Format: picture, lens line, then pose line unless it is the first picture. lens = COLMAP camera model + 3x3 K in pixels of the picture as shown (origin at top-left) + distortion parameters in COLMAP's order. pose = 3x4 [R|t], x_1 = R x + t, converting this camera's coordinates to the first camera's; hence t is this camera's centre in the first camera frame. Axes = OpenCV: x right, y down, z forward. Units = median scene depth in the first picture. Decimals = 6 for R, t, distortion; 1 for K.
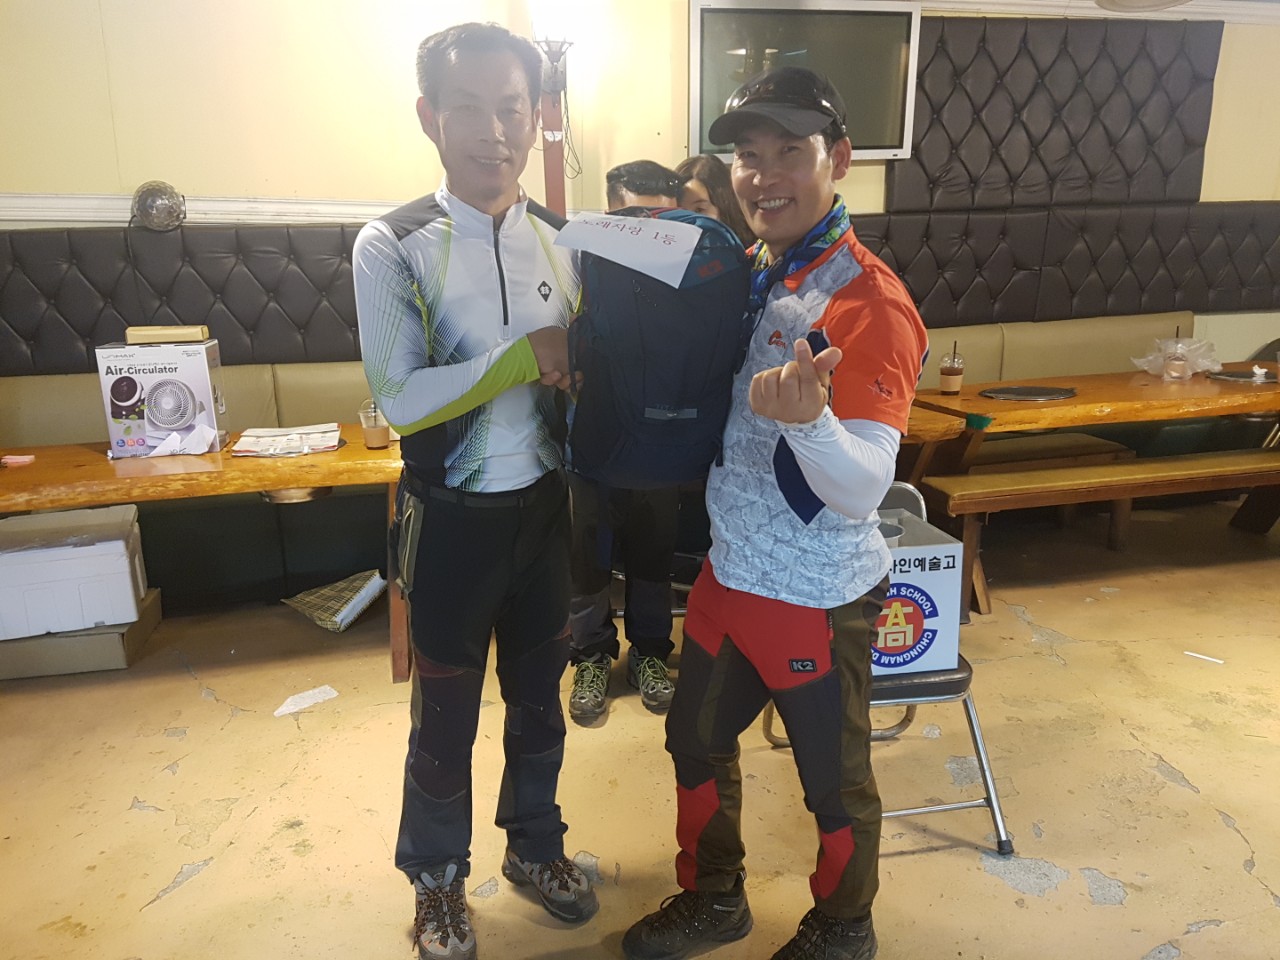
lens RADIAL K [[984.5, 0, 639.1], [0, 984.5, 498.2], [0, 0, 1]] dist [0.082170, -0.132059]
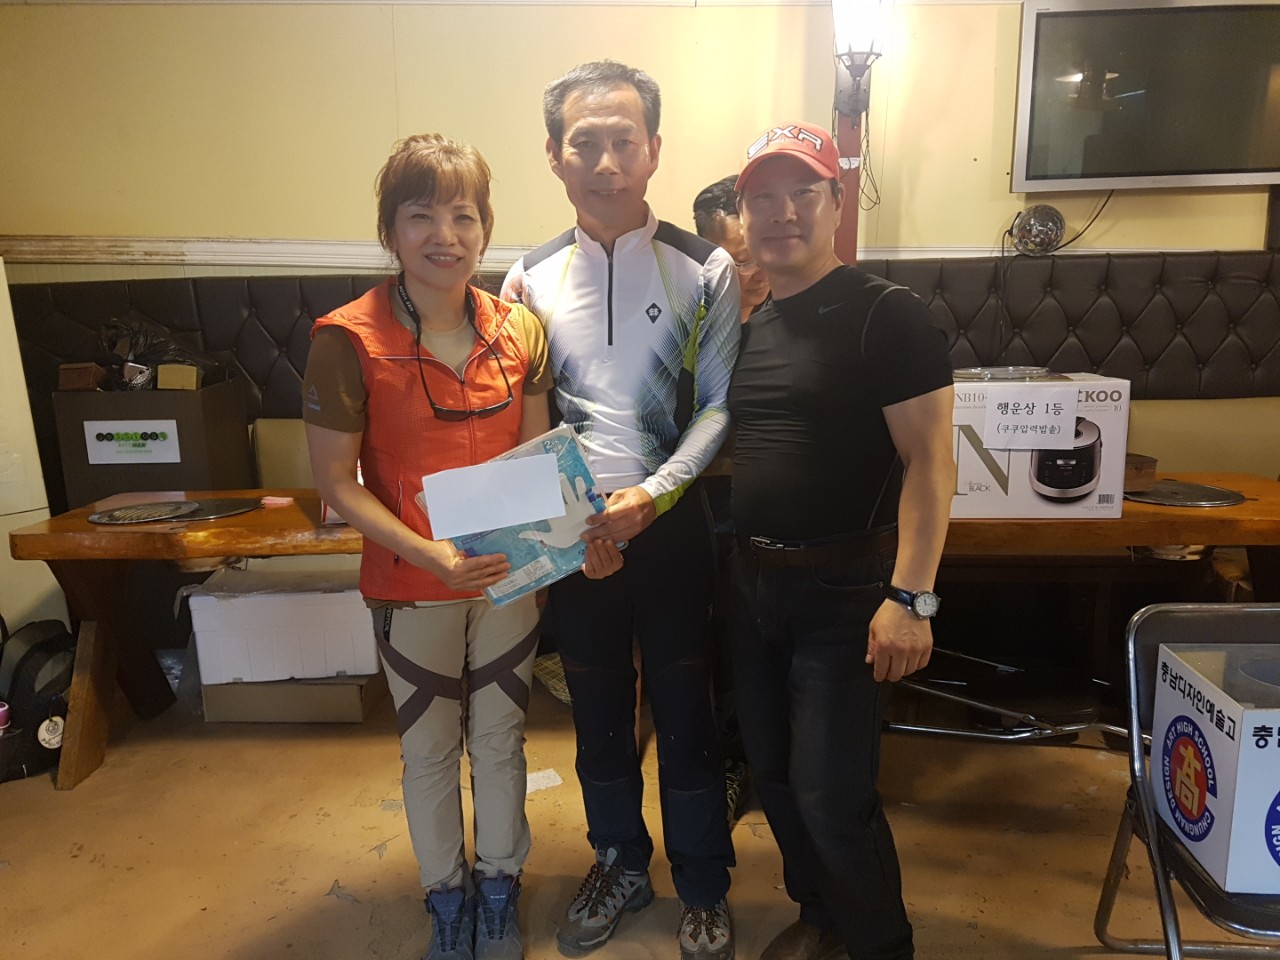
lens RADIAL K [[983.4, 0, 620.9], [0, 983.4, 506.2], [0, 0, 1]] dist [0.081267, -0.122561]
pose [[0.957543, 0.057475, -0.282504, -0.016519], [-0.072209, 0.996504, -0.042012, -0.016040], [0.279102, 0.060627, 0.958346, 0.144279]]
